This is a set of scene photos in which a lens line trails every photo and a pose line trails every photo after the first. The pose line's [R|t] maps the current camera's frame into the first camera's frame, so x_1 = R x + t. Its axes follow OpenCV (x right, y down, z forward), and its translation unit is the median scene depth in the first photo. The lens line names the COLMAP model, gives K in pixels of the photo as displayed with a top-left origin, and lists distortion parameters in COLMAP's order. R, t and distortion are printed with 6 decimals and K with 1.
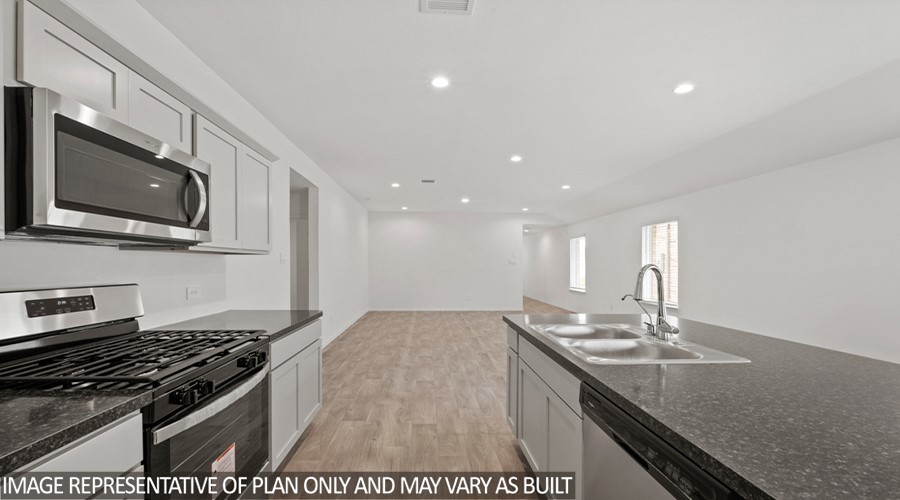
lens RADIAL K [[389.4, 0, 439.1], [0, 389.4, 264.4], [0, 0, 1]] dist [-0.000704, 0.000880]
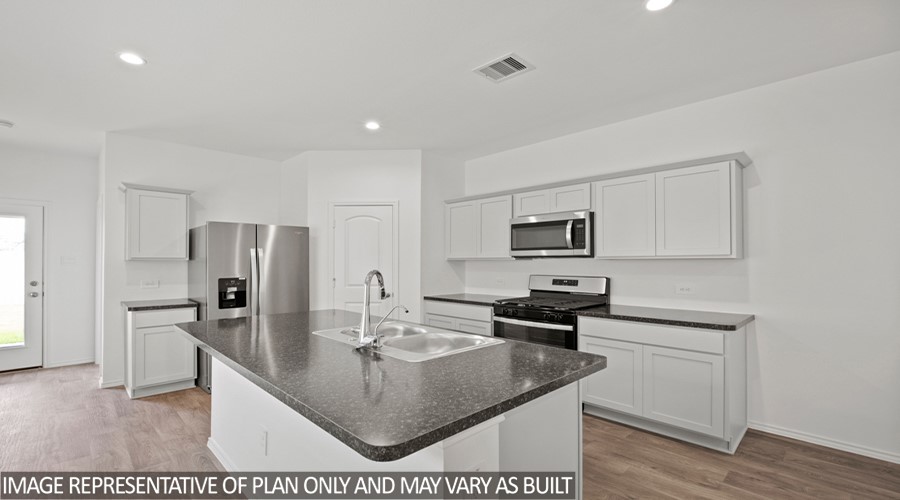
lens RADIAL K [[389.4, 0, 440.0], [0, 389.4, 262.0], [0, 0, 1]] dist [-0.000704, 0.000880]
pose [[-0.739255, -0.005503, -0.673403, 1.294687], [-0.002533, 0.999982, -0.005391, -0.014485], [0.673421, -0.002280, -0.739256, 2.187666]]
